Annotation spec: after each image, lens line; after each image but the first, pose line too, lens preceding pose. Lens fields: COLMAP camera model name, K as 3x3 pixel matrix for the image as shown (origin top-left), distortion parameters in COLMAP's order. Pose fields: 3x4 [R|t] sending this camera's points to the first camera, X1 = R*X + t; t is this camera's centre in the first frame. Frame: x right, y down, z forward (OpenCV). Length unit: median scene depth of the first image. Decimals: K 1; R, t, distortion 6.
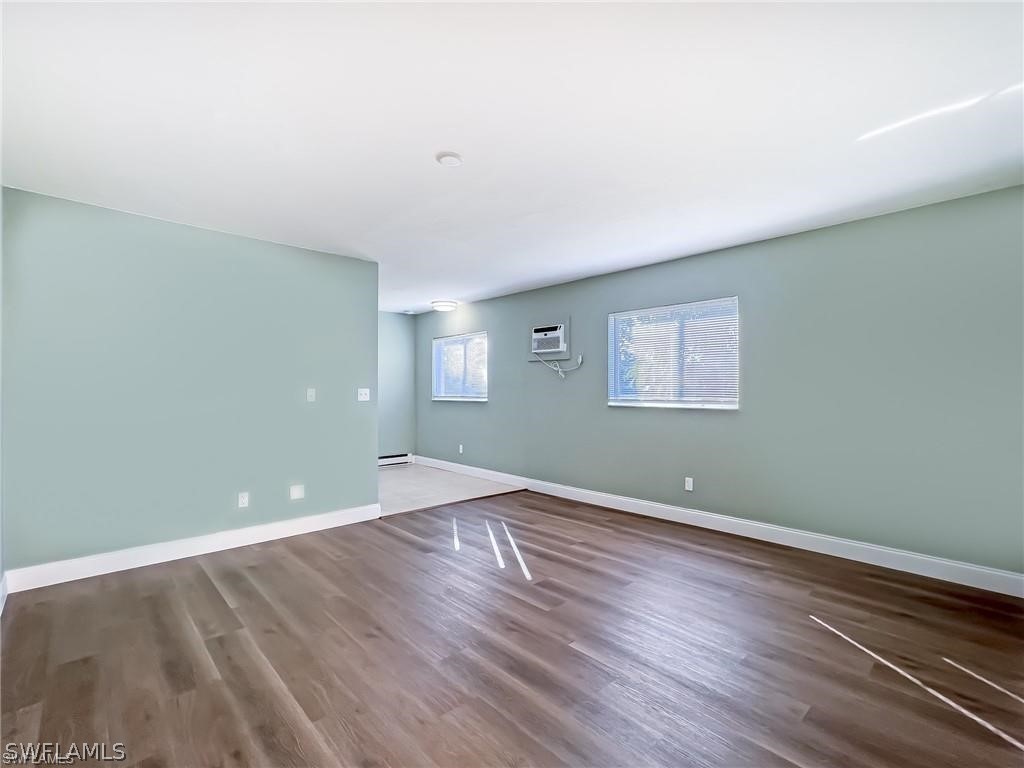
lens RADIAL K [[472.2, 0, 511.9], [0, 472.2, 387.0], [0, 0, 1]] dist [-0.016555, 0.001538]
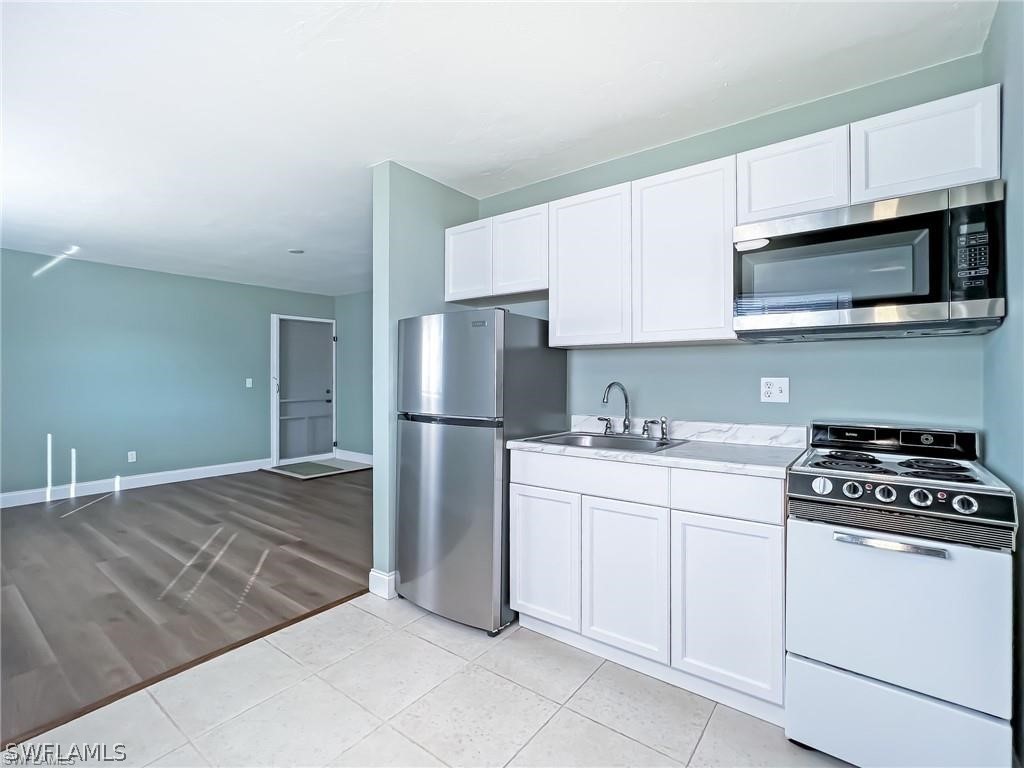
lens RADIAL K [[472.2, 0, 518.6], [0, 472.2, 380.9], [0, 0, 1]] dist [-0.016555, 0.001538]
pose [[-0.984824, 0.001545, -0.173551, -0.517963], [0.000403, 0.999978, 0.006616, 0.007497], [0.173557, 0.006446, -0.984803, 2.321004]]
